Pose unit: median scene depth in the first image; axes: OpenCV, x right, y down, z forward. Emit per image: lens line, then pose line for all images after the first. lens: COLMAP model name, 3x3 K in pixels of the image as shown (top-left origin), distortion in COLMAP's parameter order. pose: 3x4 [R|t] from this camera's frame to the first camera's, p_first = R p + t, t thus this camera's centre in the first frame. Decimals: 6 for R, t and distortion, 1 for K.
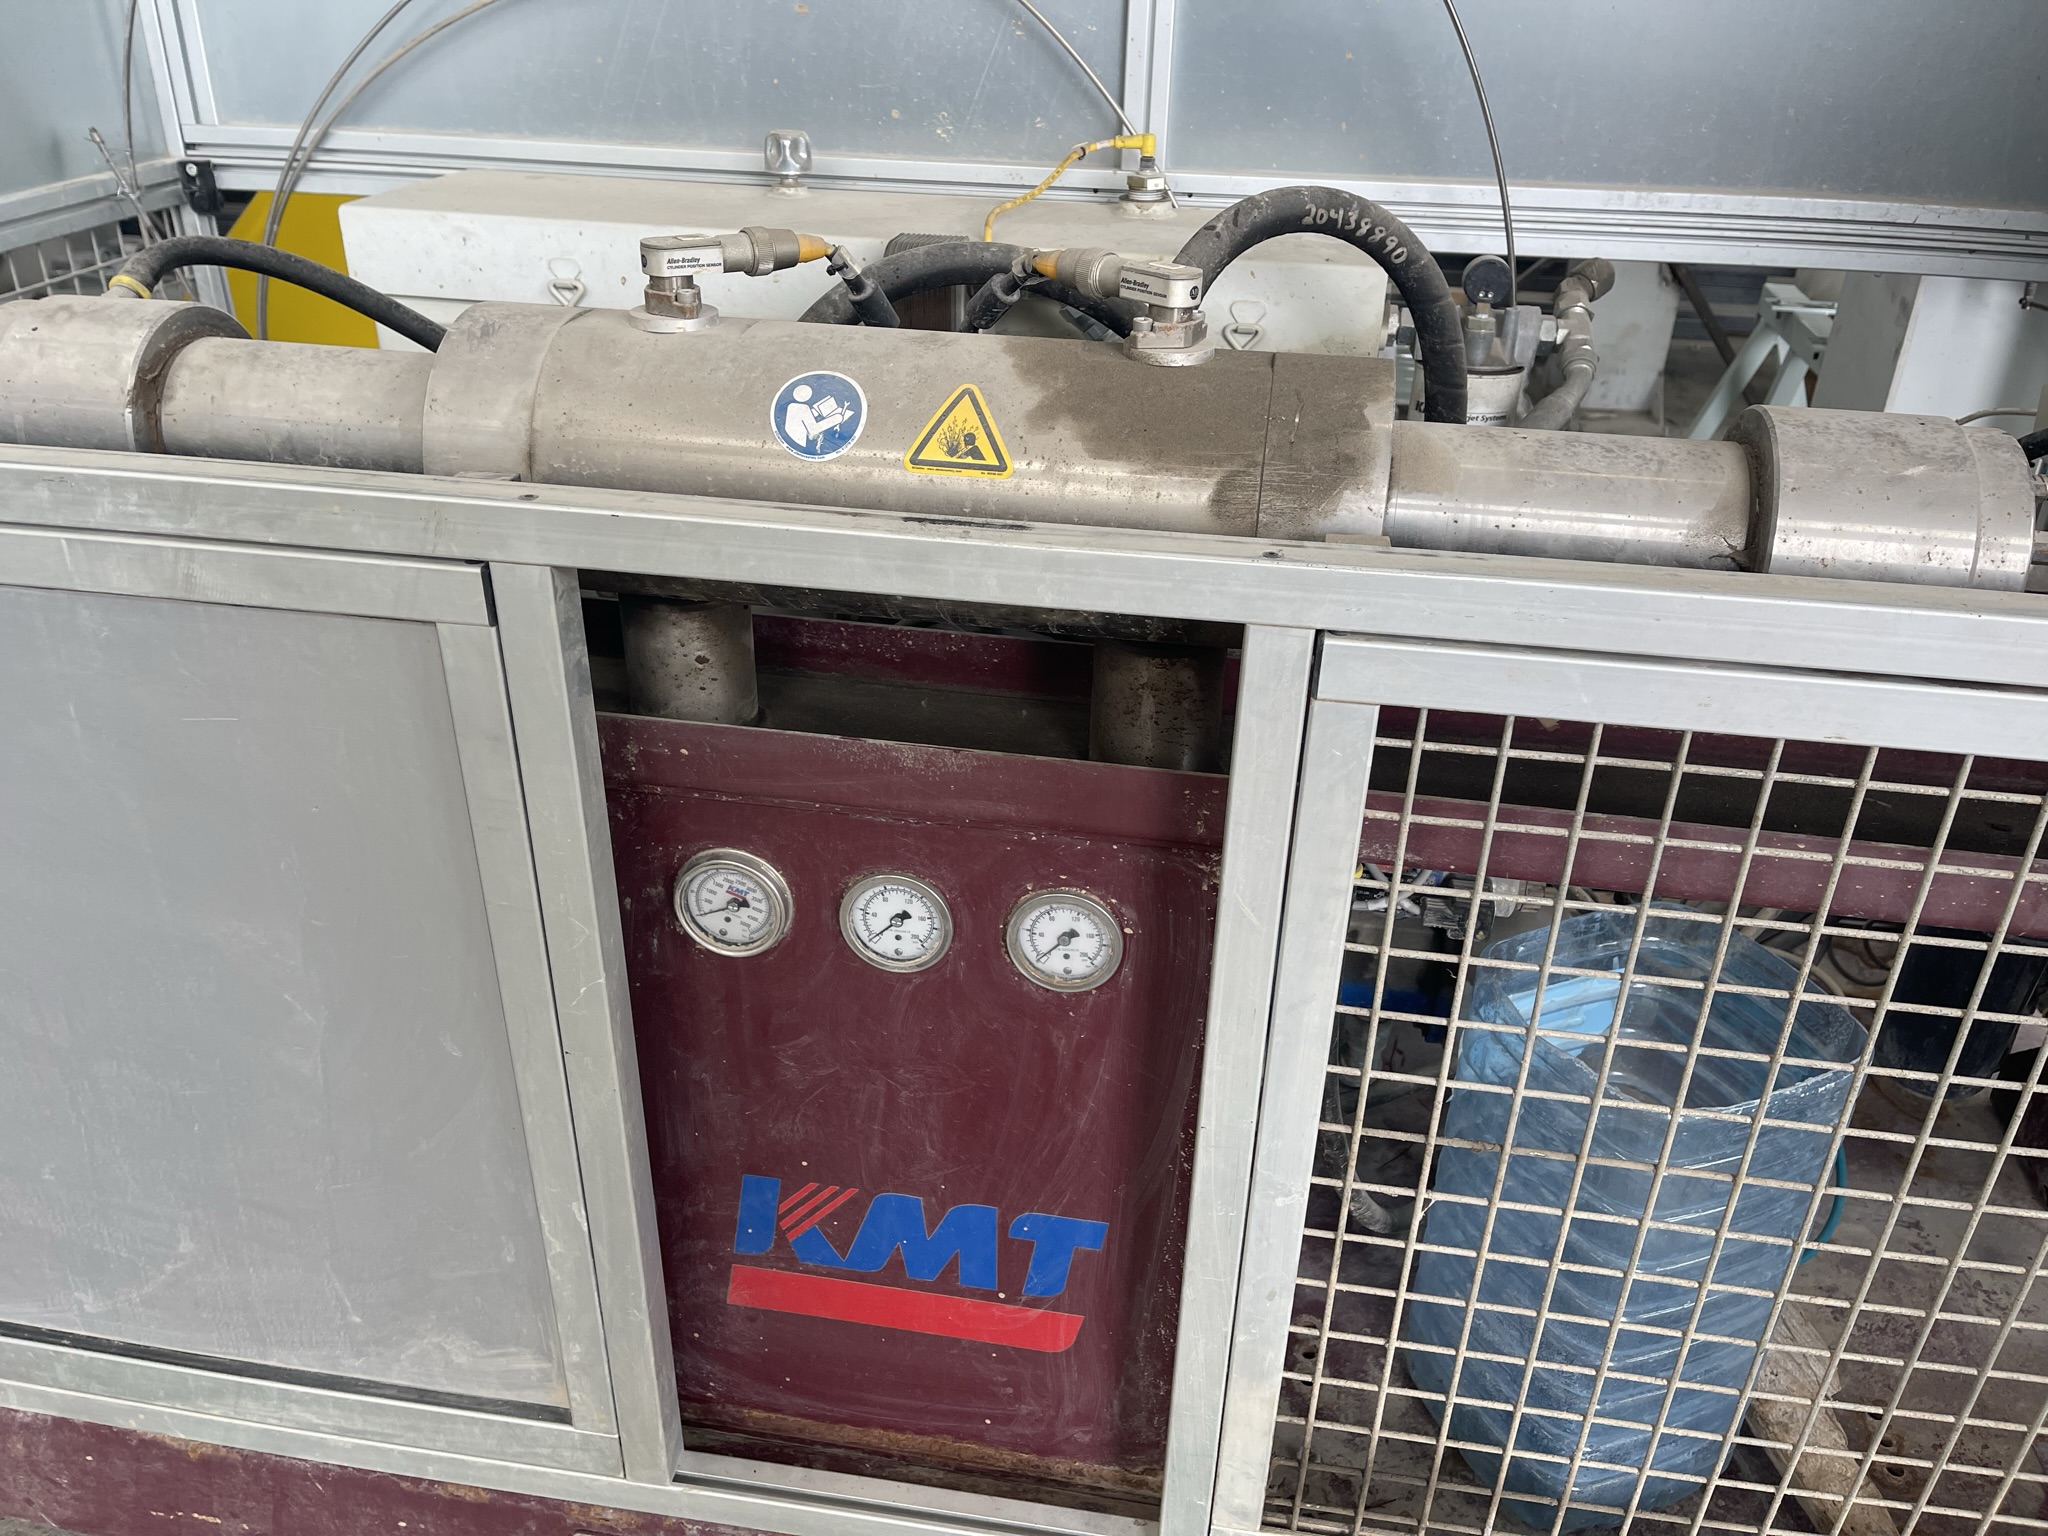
lens RADIAL K [[1519.9, 0, 1030.6], [0, 1519.9, 761.1], [0, 0, 1]] dist [0.070018, -0.104674]
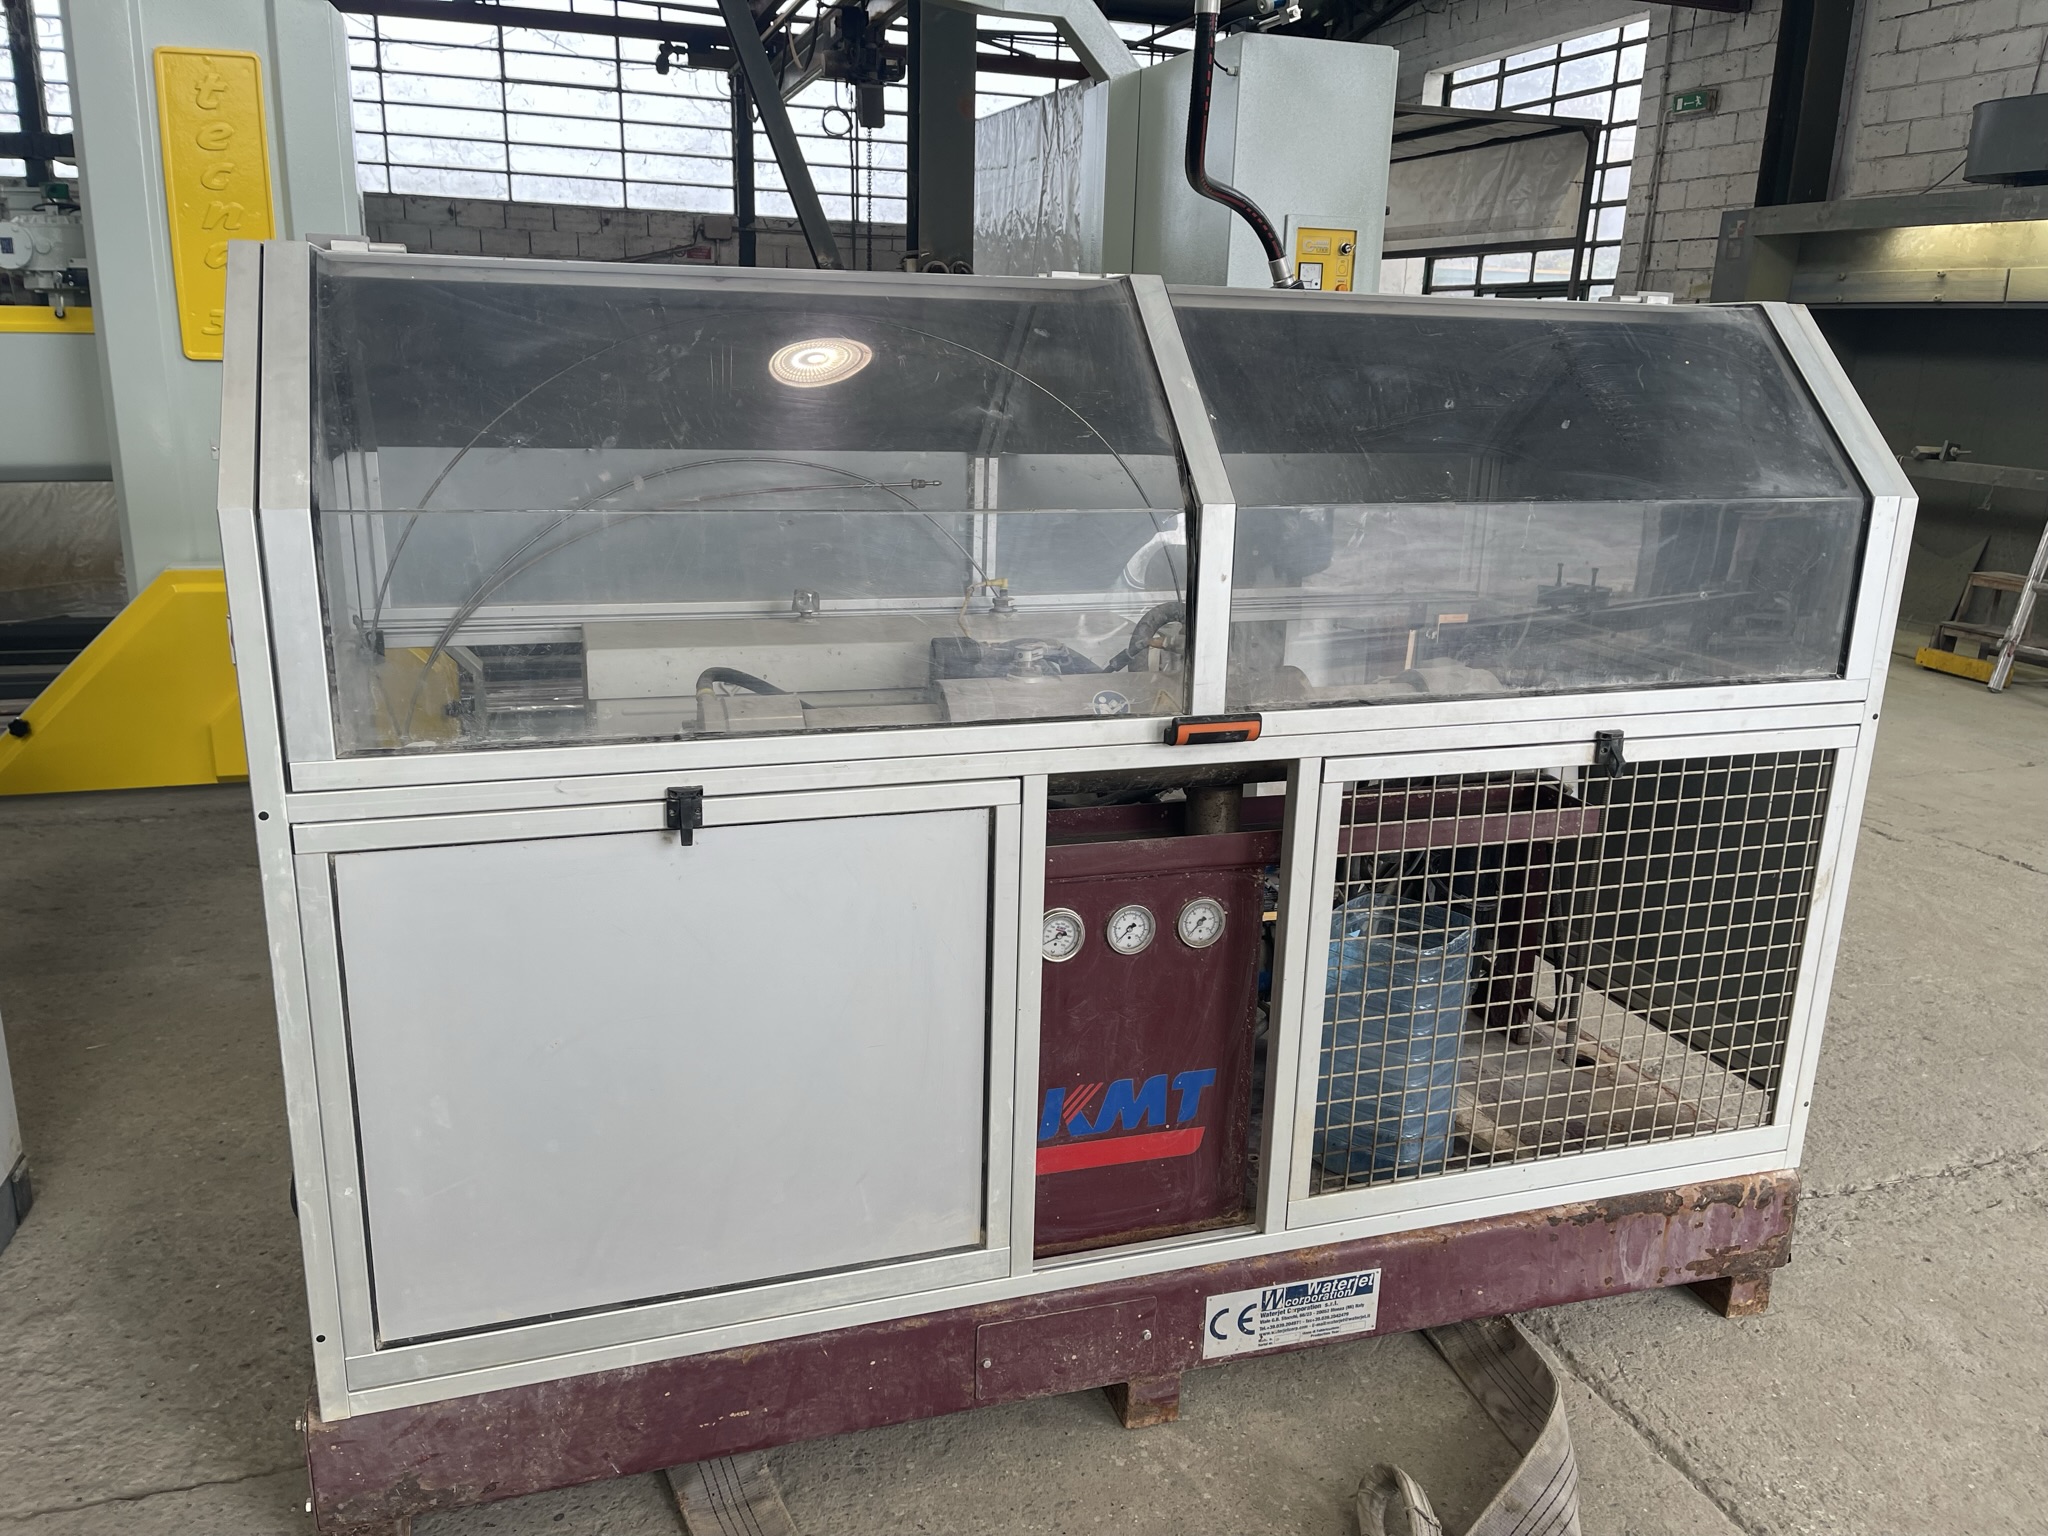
lens RADIAL K [[1519.9, 0, 1030.6], [0, 1519.9, 761.1], [0, 0, 1]] dist [0.070018, -0.104674]
pose [[0.895992, -0.120578, 0.427387, -1.121350], [0.209360, 0.963456, -0.167093, 0.207274], [-0.391621, 0.239192, 0.888493, -0.955553]]
